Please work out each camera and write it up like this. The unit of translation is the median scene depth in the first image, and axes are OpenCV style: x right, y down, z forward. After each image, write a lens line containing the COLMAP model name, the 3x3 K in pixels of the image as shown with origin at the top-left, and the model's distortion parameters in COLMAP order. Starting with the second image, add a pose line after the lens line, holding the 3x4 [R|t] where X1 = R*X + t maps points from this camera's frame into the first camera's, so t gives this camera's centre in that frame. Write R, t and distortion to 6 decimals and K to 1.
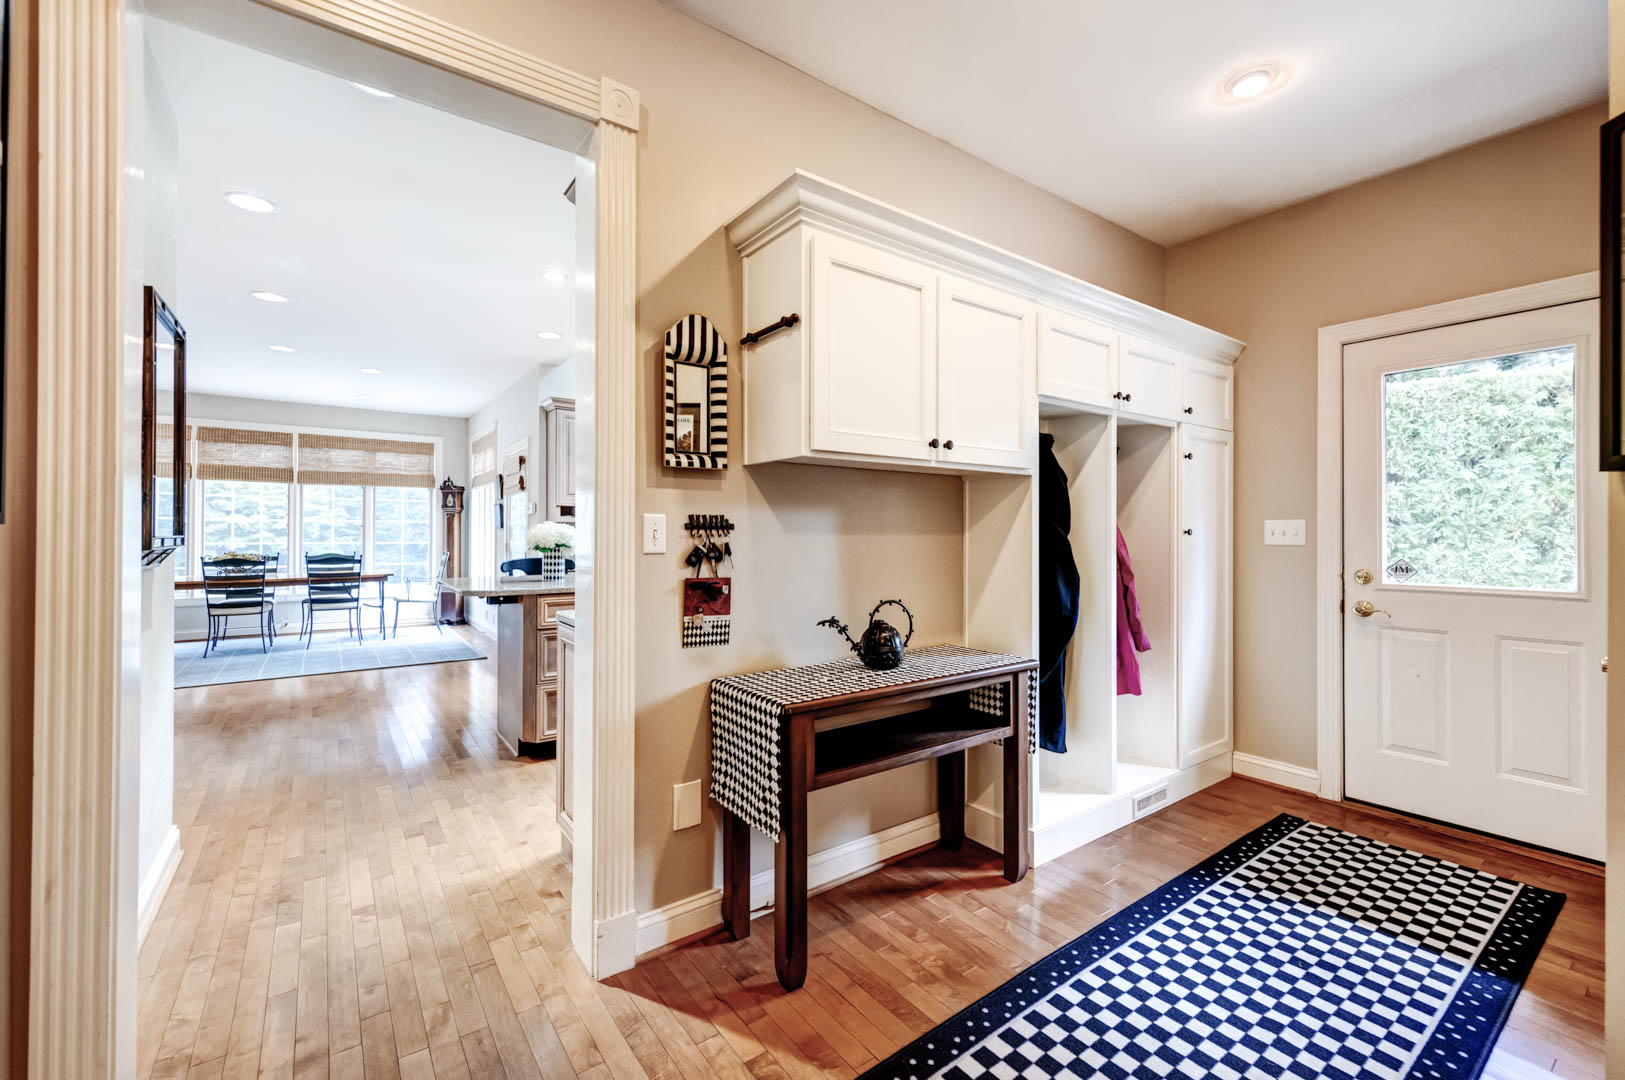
lens RADIAL K [[668.5, 0, 807.8], [0, 668.5, 532.1], [0, 0, 1]] dist [0.000539, 0.000021]
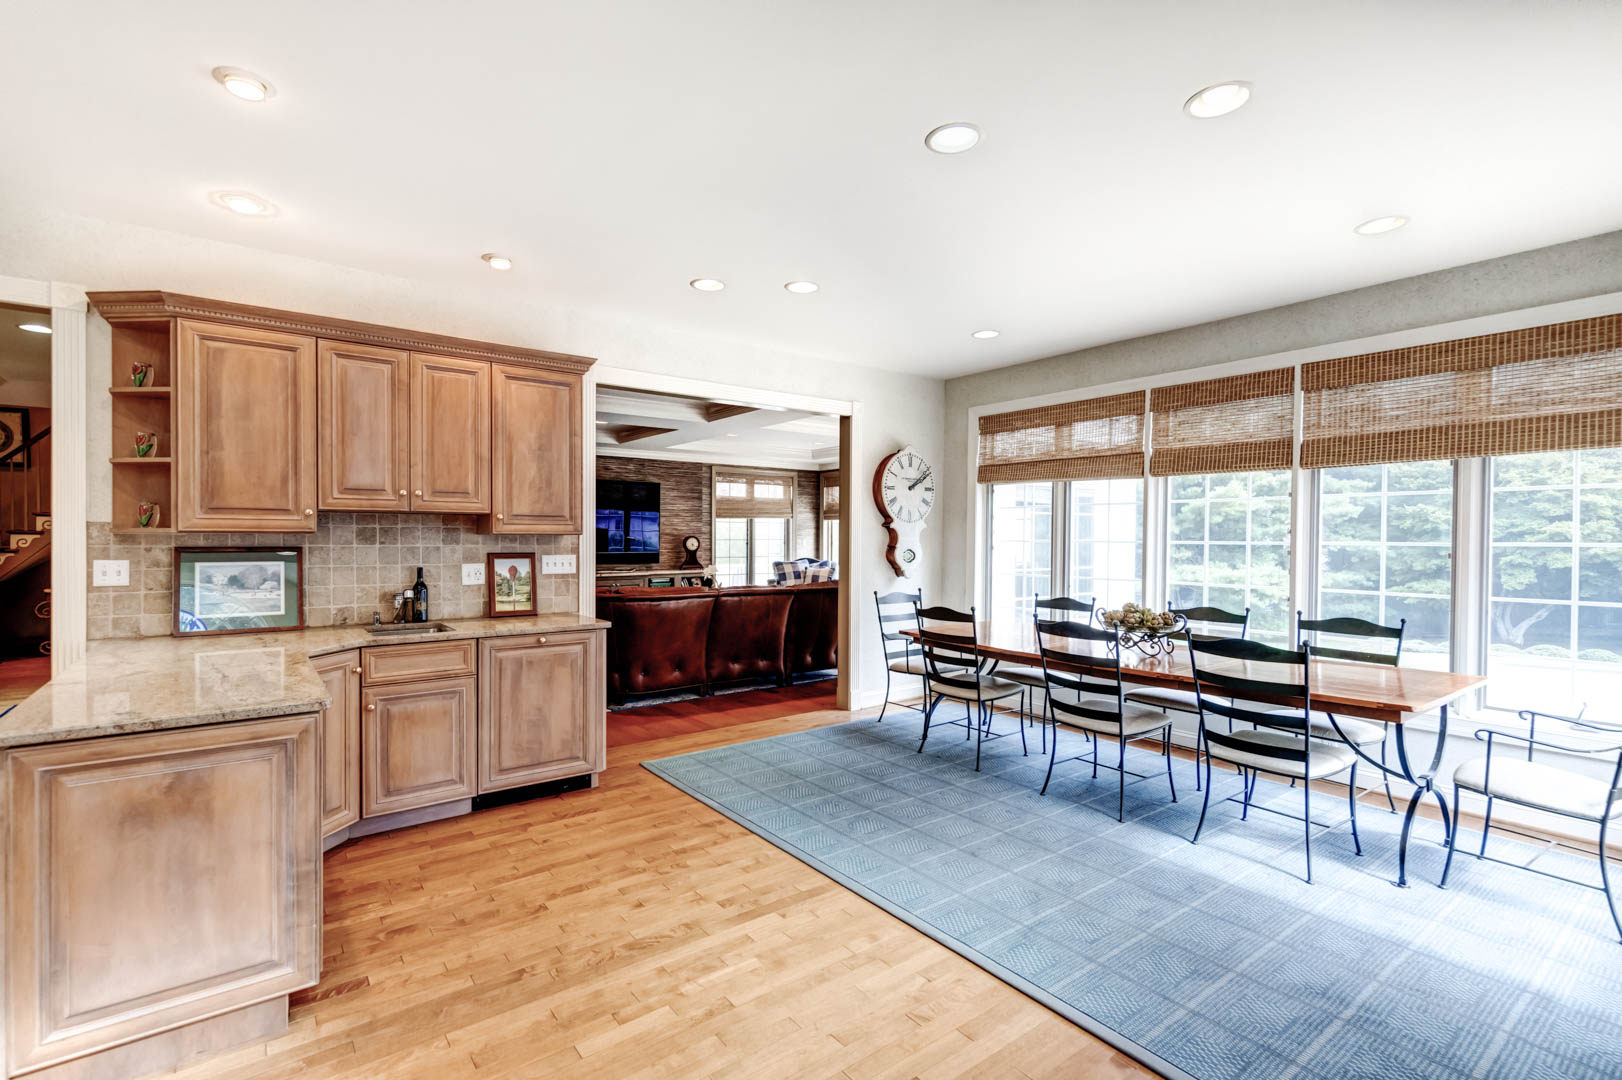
lens RADIAL K [[741.0, 0, 817.4], [0, 741.0, 547.2], [0, 0, 1]] dist [0.002450, 0.000172]
pose [[0.016081, 0.010227, -0.999818, -0.227611], [-0.001195, 0.999947, 0.010209, -0.019751], [0.999870, 0.001030, 0.016092, 0.637450]]
